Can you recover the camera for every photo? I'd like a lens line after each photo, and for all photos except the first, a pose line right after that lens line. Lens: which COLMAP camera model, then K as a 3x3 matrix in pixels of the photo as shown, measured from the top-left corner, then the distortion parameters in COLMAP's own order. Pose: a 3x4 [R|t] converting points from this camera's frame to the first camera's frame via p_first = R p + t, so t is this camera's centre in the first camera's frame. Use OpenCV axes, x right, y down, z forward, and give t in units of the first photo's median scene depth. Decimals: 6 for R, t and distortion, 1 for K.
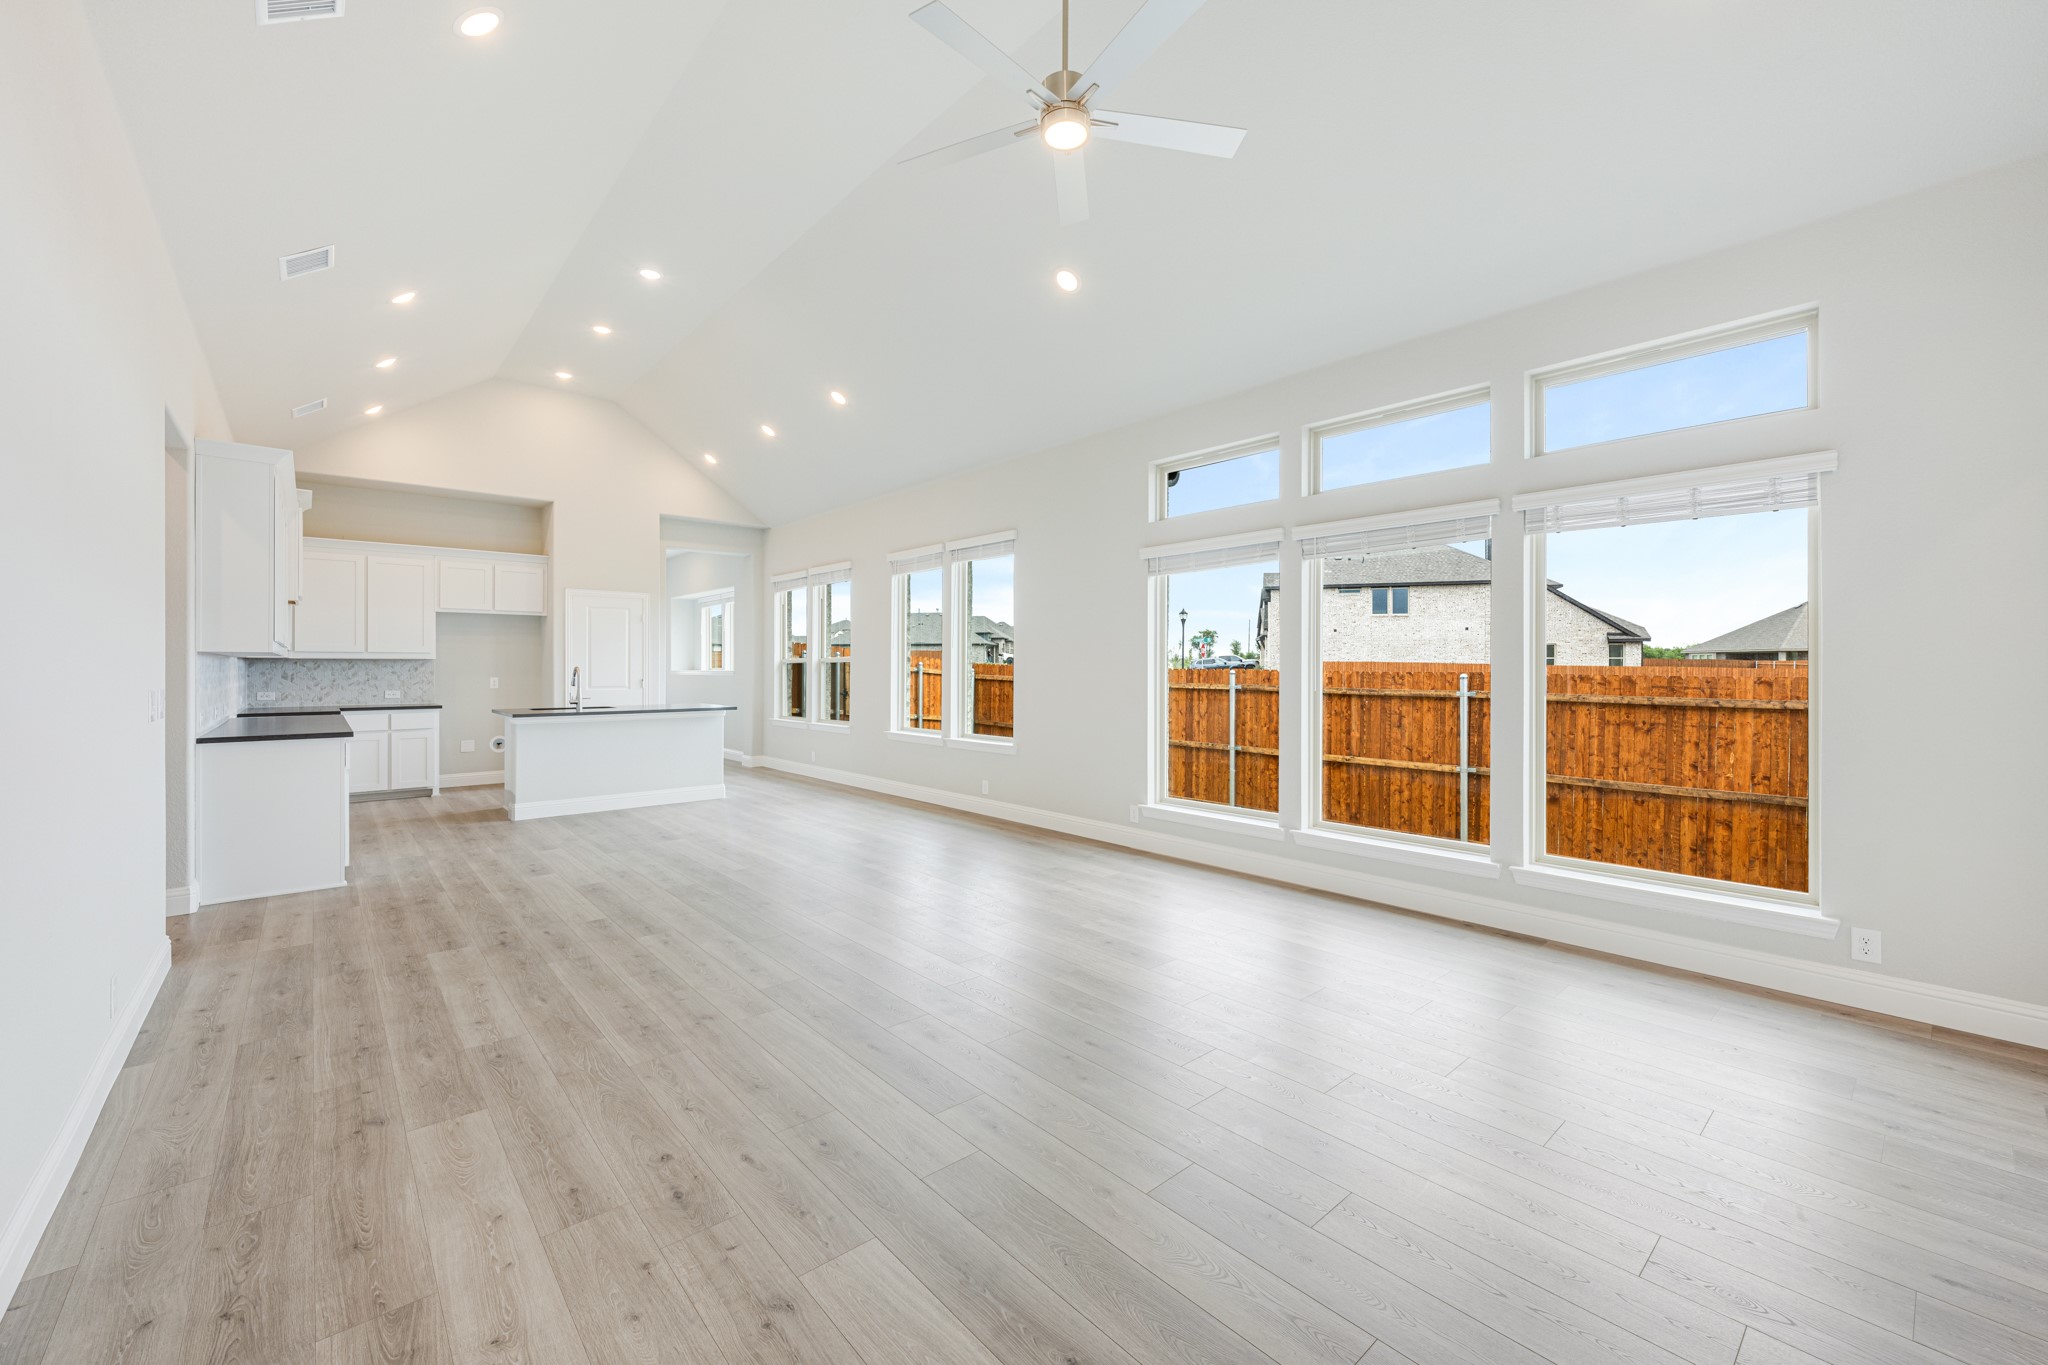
lens RADIAL K [[821.0, 0, 1027.6], [0, 821.0, 666.0], [0, 0, 1]] dist [-0.012382, -0.000311]
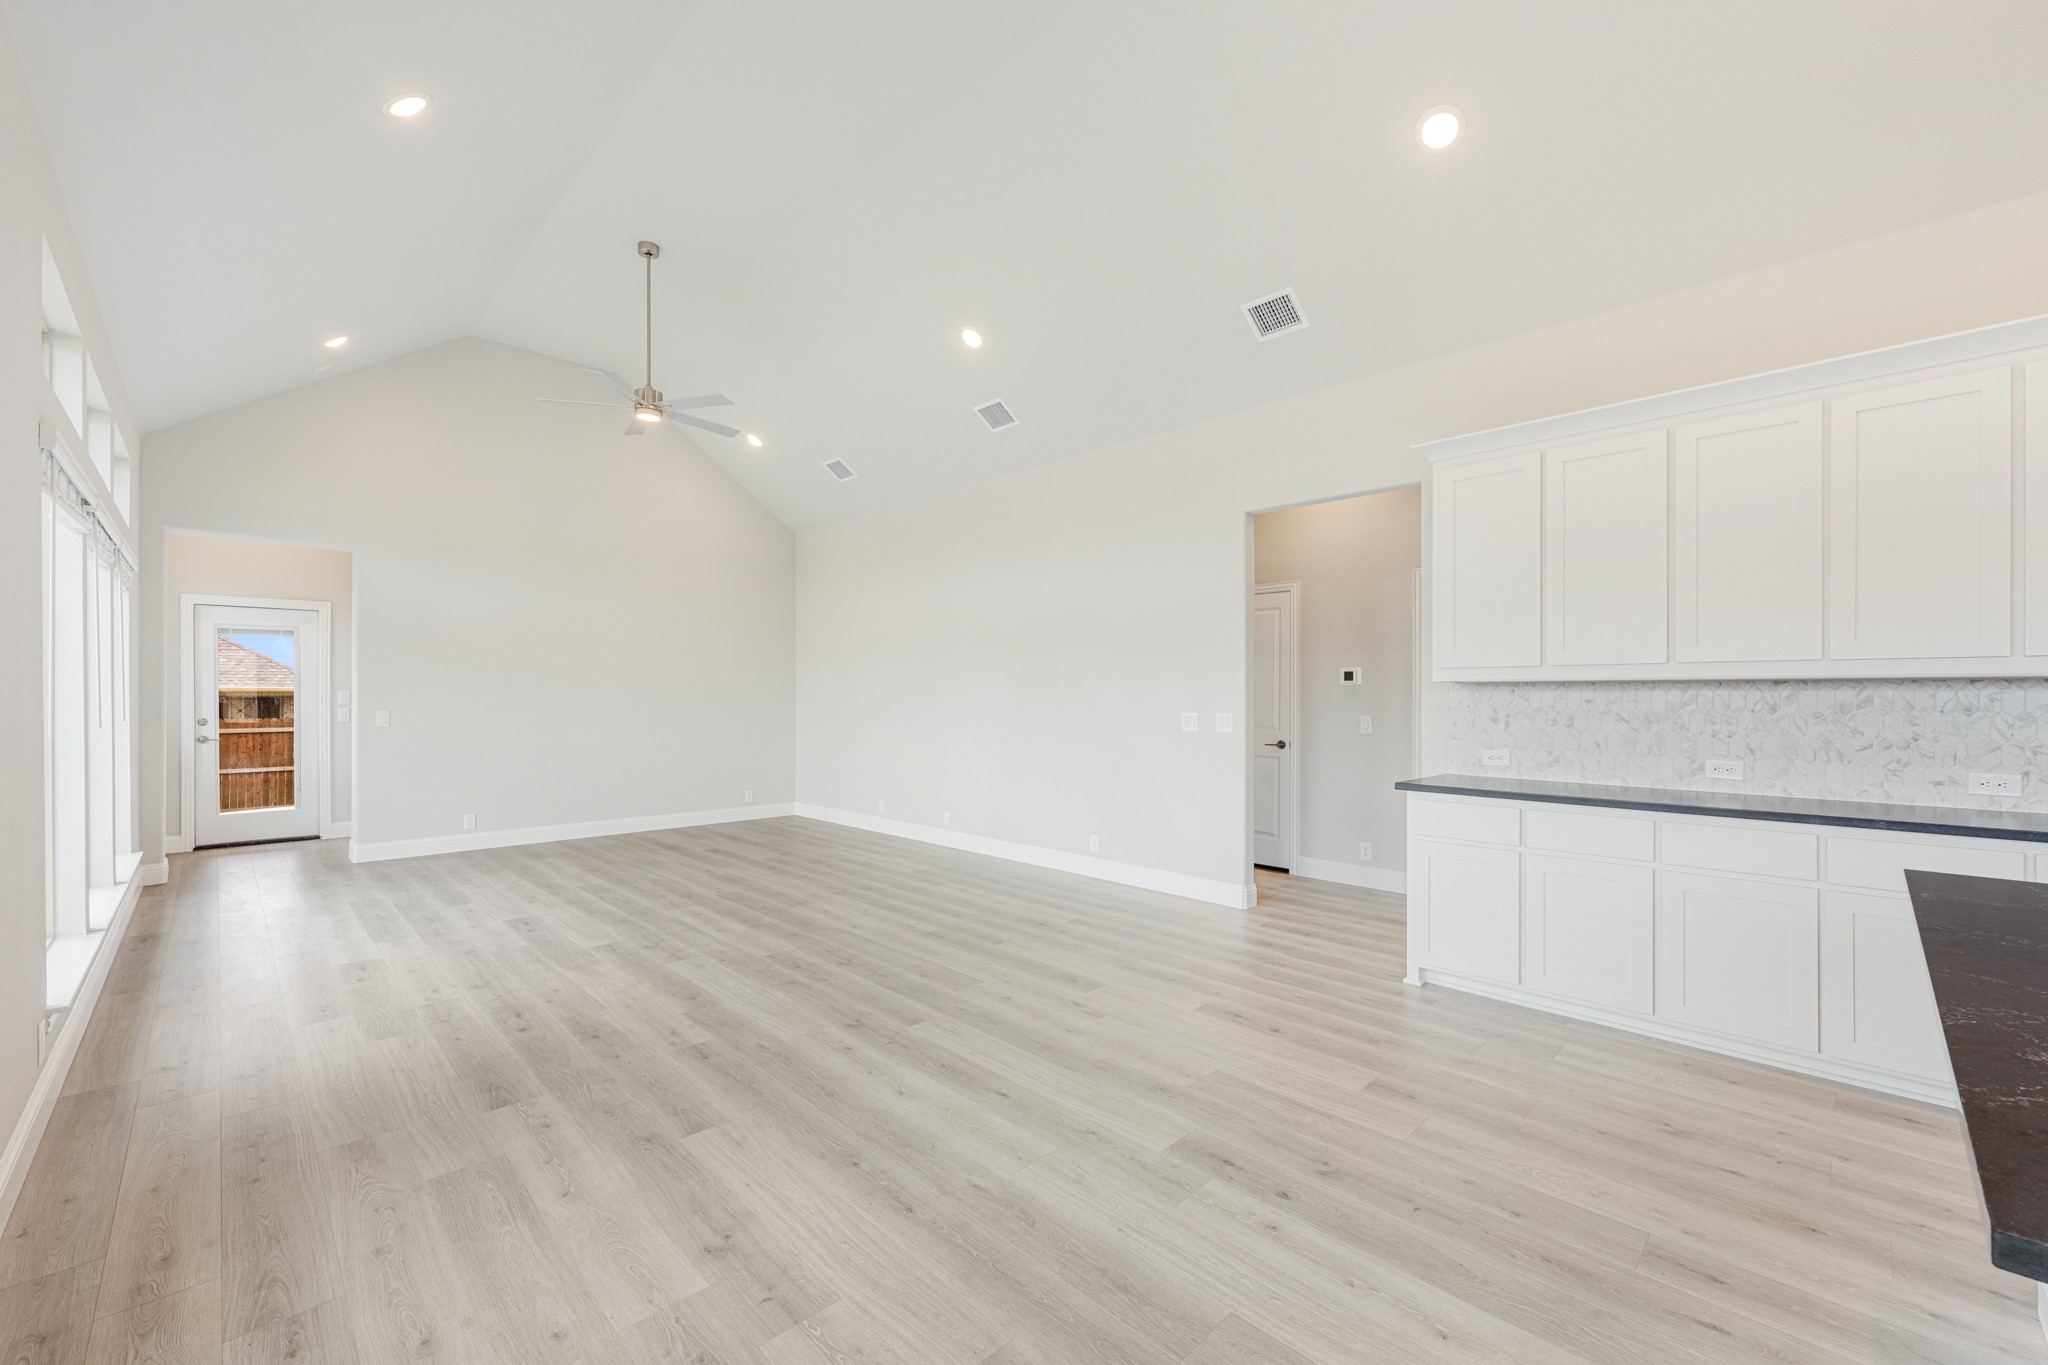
lens RADIAL K [[821.0, 0, 1025.3], [0, 821.0, 696.4], [0, 0, 1]] dist [-0.012382, -0.000311]
pose [[-0.998006, -0.002707, -0.063064, -0.265265], [-0.002696, 0.999996, -0.000275, -0.000385], [0.063064, -0.000104, -0.998009, 1.094936]]
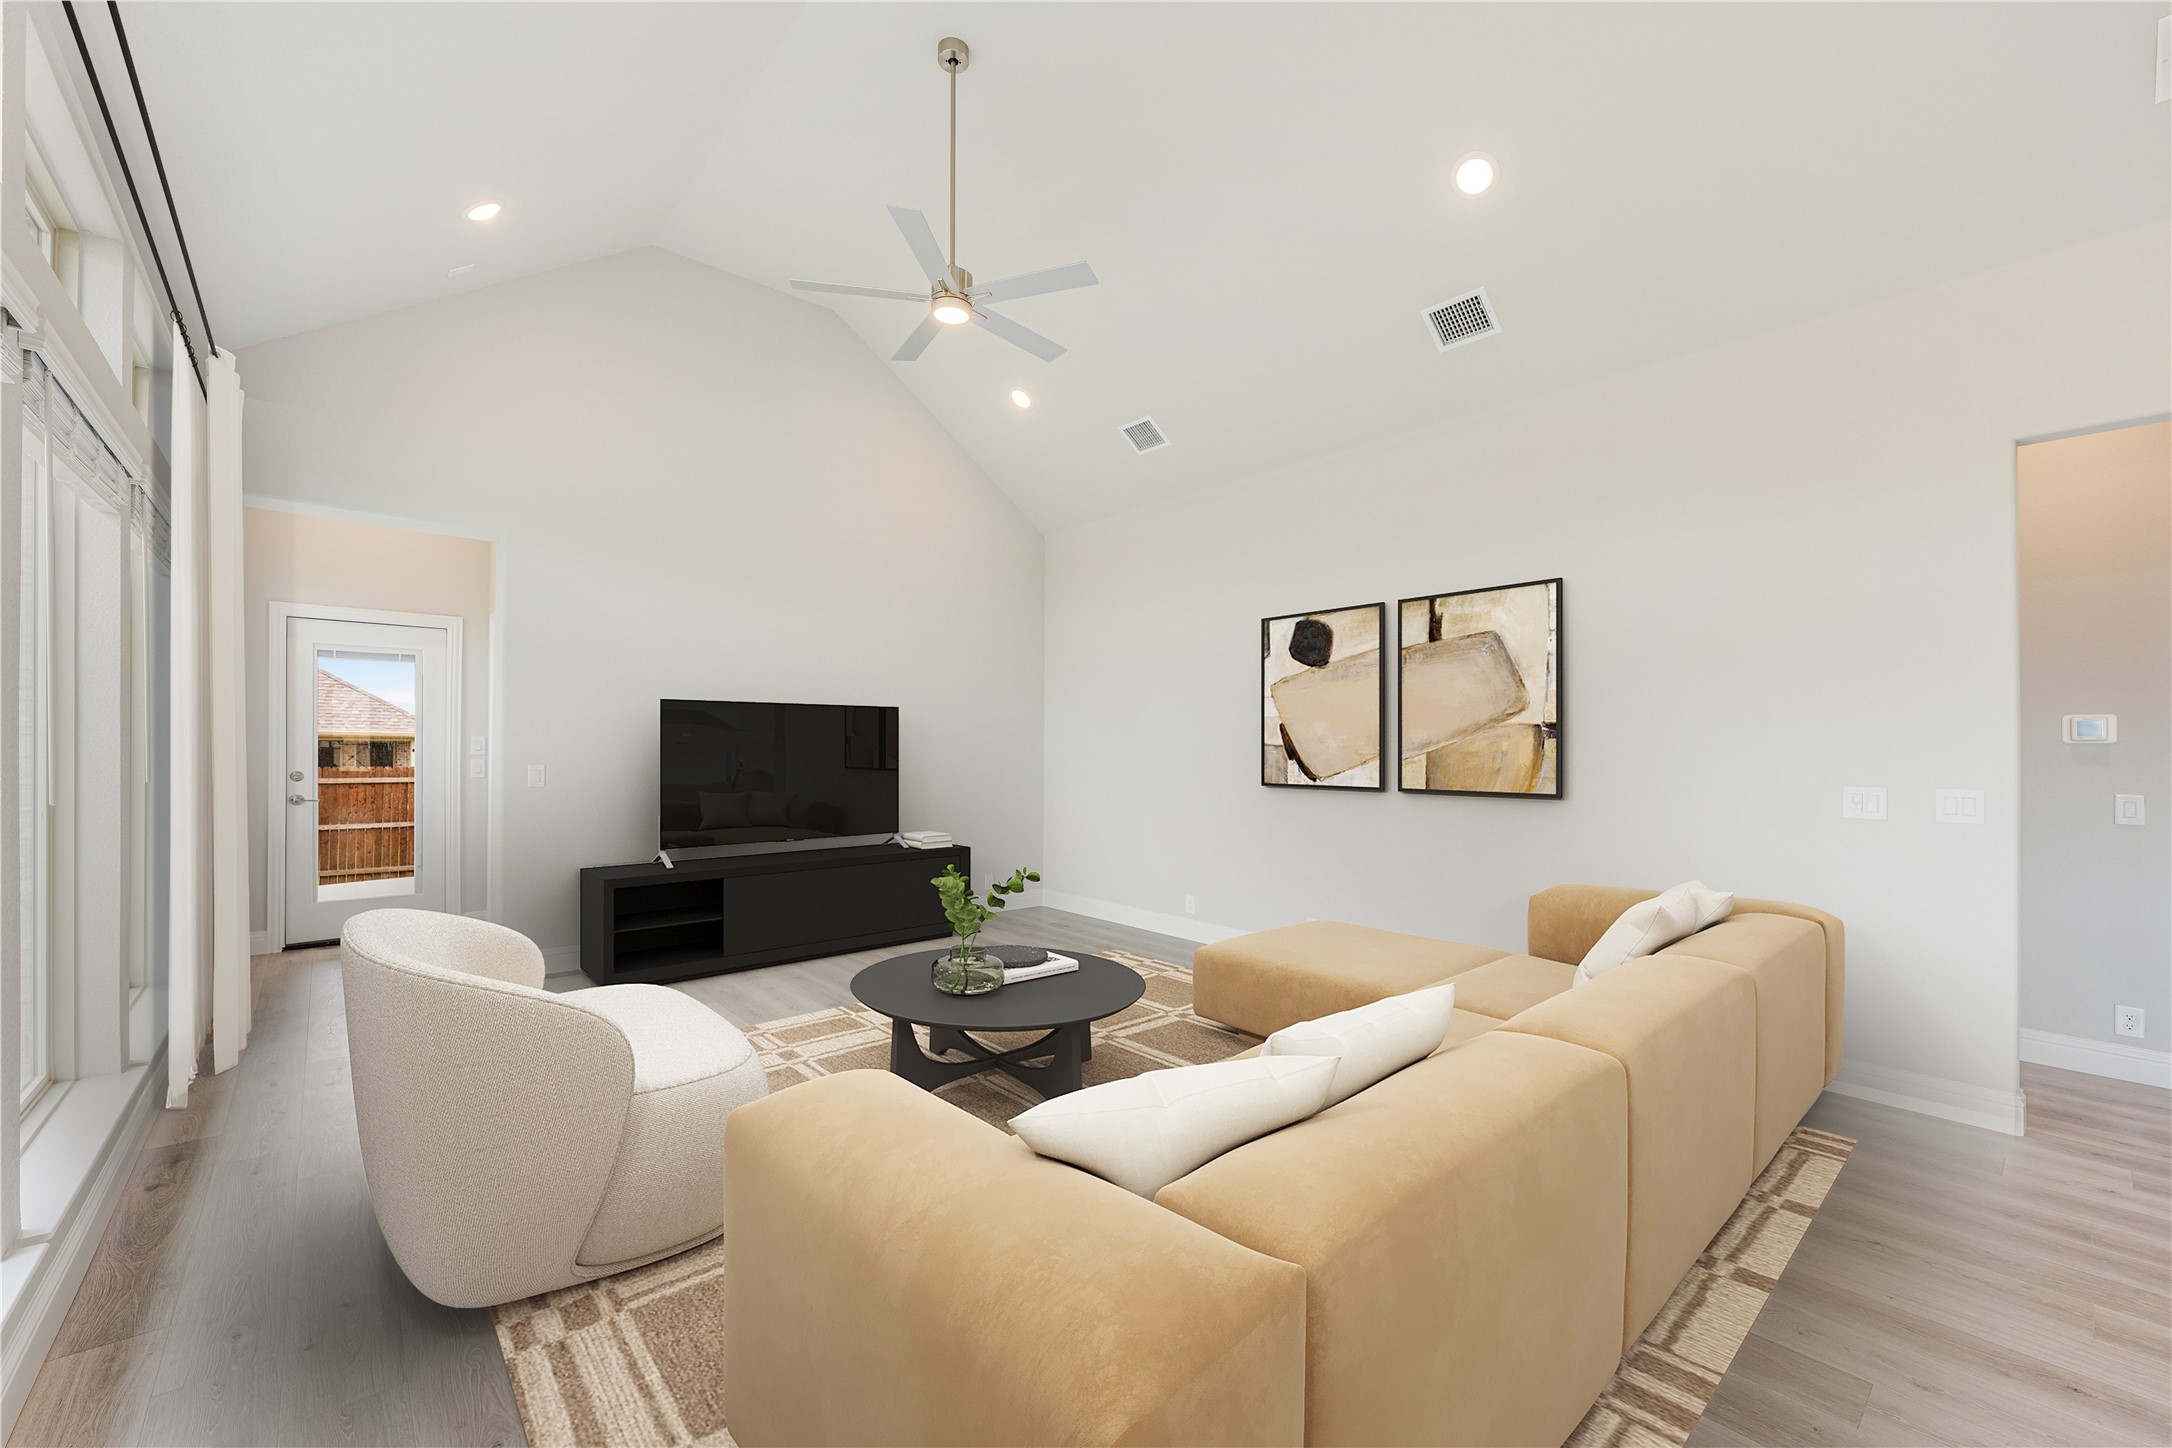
lens RADIAL K [[870.7, 0, 1085.9], [0, 870.7, 745.6], [0, 0, 1]] dist [-0.012382, -0.000311]
pose [[-0.999925, -0.011867, 0.003059, -0.060444], [-0.011873, 0.999928, -0.001805, -0.002327], [-0.003037, -0.001841, -0.999994, 0.844956]]
